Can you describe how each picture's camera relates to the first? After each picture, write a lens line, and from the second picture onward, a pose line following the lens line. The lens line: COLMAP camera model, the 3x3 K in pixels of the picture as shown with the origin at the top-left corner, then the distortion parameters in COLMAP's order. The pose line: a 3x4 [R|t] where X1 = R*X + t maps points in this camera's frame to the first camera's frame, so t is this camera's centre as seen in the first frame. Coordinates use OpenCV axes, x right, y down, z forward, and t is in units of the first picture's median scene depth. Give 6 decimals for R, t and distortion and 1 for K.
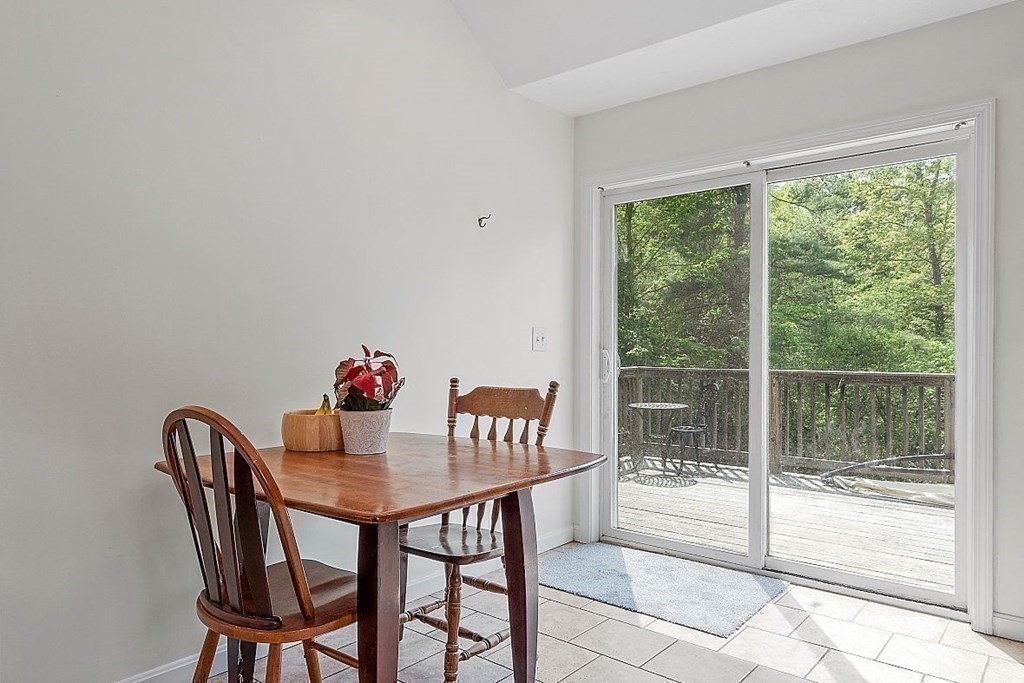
lens RADIAL K [[685.0, 0, 502.6], [0, 685.0, 340.3], [0, 0, 1]] dist [0.000392, 0.001106]
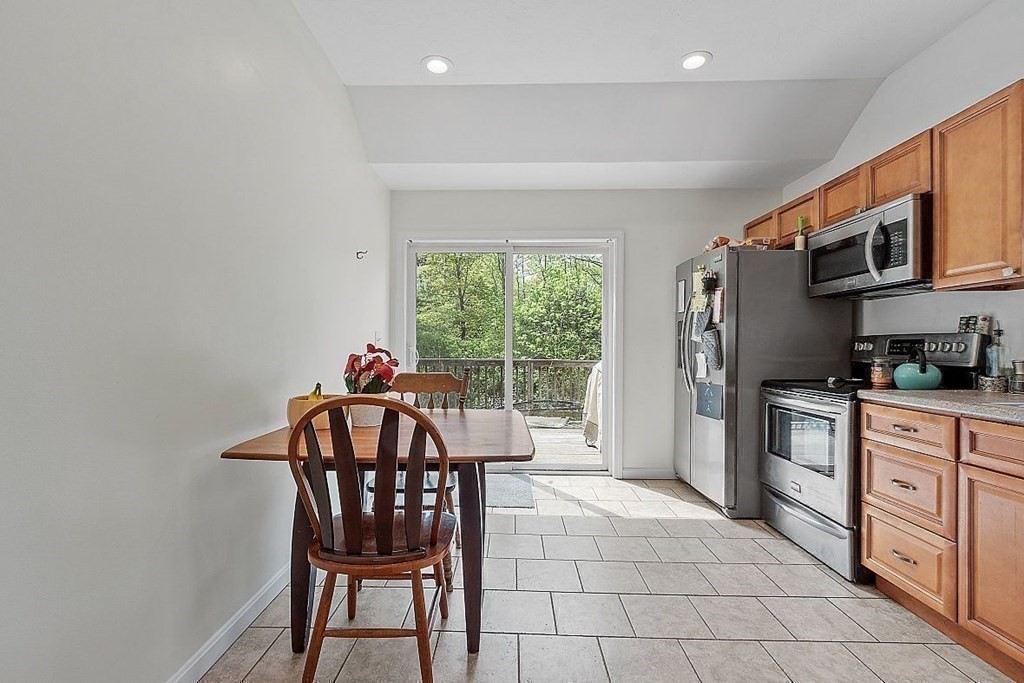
lens RADIAL K [[451.7, 0, 498.2], [0, 451.7, 343.1], [0, 0, 1]] dist [-0.000735, 0.000044]
pose [[0.774833, 0.006221, 0.632136, -0.445566], [-0.010913, 0.999934, 0.003536, -0.000366], [-0.632072, -0.009638, 0.774850, 0.130033]]
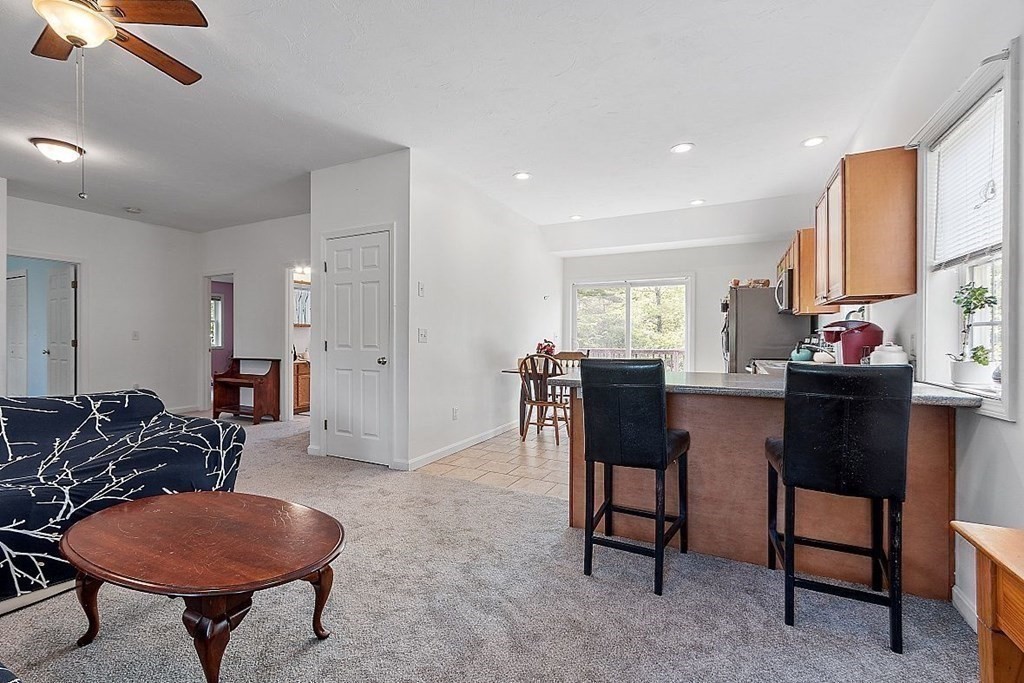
lens RADIAL K [[451.7, 0, 498.2], [0, 451.7, 343.1], [0, 0, 1]] dist [-0.000735, 0.000044]
pose [[0.972528, -0.000077, 0.232788, -0.796293], [-0.005380, 0.999725, 0.022806, -0.021581], [-0.232726, -0.023432, 0.972260, -1.012732]]
